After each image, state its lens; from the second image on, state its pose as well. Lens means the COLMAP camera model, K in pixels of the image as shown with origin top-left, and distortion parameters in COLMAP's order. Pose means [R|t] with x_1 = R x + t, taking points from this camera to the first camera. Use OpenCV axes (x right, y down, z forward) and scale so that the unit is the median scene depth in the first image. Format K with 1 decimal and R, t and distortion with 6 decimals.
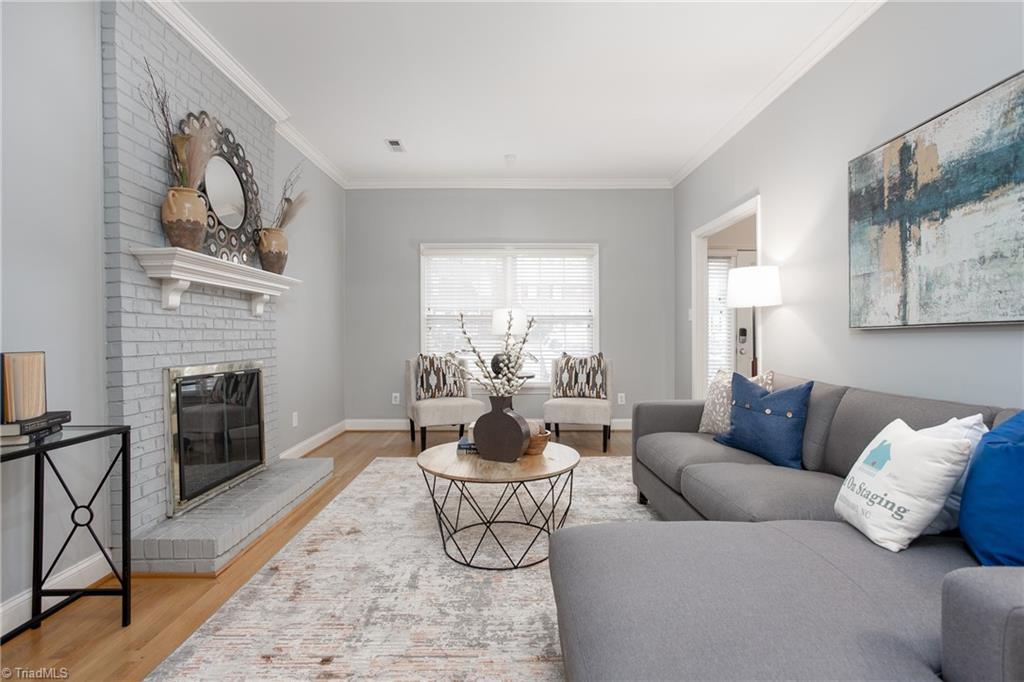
lens RADIAL K [[499.2, 0, 509.9], [0, 499.2, 337.5], [0, 0, 1]] dist [-0.059704, 0.039950]
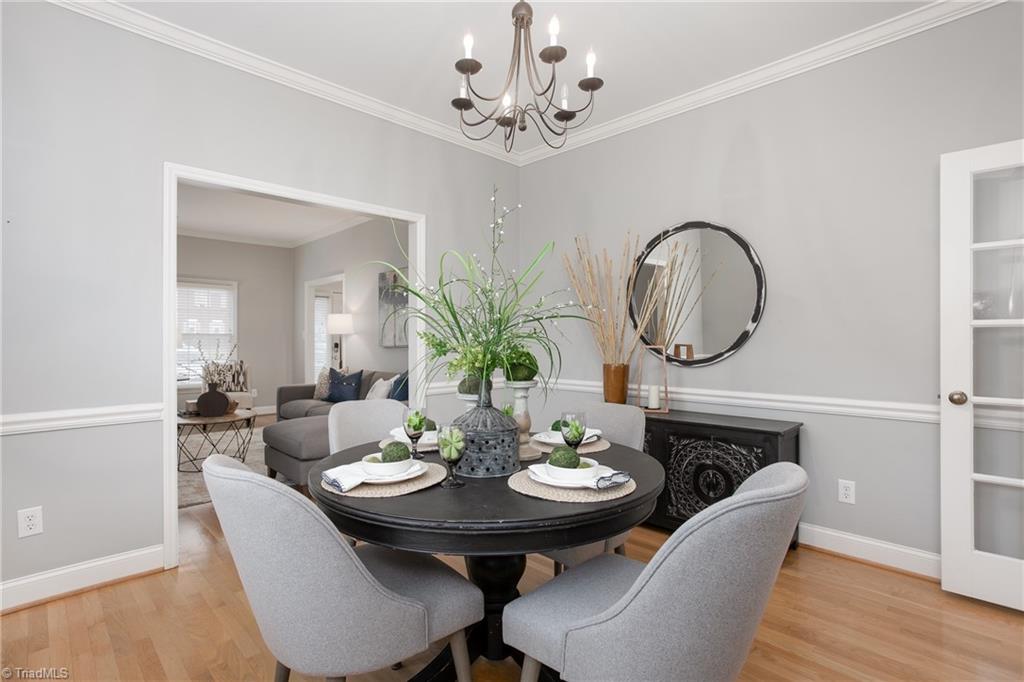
lens RADIAL K [[499.2, 0, 509.9], [0, 499.2, 337.5], [0, 0, 1]] dist [-0.059704, 0.039950]
pose [[0.719456, 0.003850, 0.694528, -0.508674], [0.005592, 0.999920, -0.011336, -0.031583], [-0.694516, 0.012039, 0.719377, -1.156849]]
